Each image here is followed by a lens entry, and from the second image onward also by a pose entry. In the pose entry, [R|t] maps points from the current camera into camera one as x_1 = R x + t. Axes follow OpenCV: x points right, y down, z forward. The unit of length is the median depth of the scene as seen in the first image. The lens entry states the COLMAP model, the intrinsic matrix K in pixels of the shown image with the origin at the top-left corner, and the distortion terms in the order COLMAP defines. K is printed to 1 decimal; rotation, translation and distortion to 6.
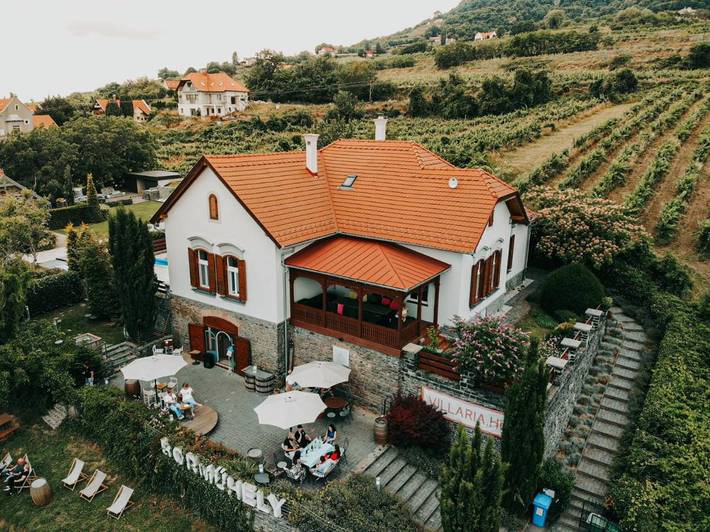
lens RADIAL K [[505.0, 0, 355.0], [0, 505.0, 266.0], [0, 0, 1]] dist [-0.080635, -0.002956]
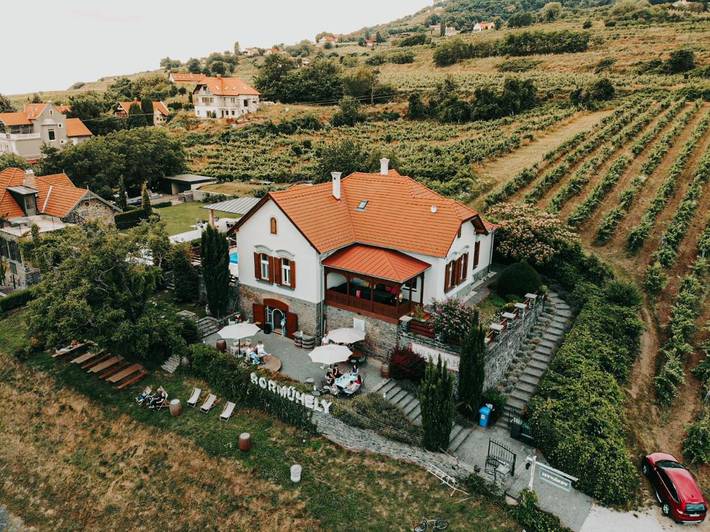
lens RADIAL K [[505.0, 0, 355.0], [0, 505.0, 266.0], [0, 0, 1]] dist [-0.080635, -0.002956]
pose [[0.999999, -0.000917, 0.000584, -0.036664], [0.000901, 0.999635, 0.027007, -0.034720], [-0.000609, -0.027006, 0.999635, -0.467668]]
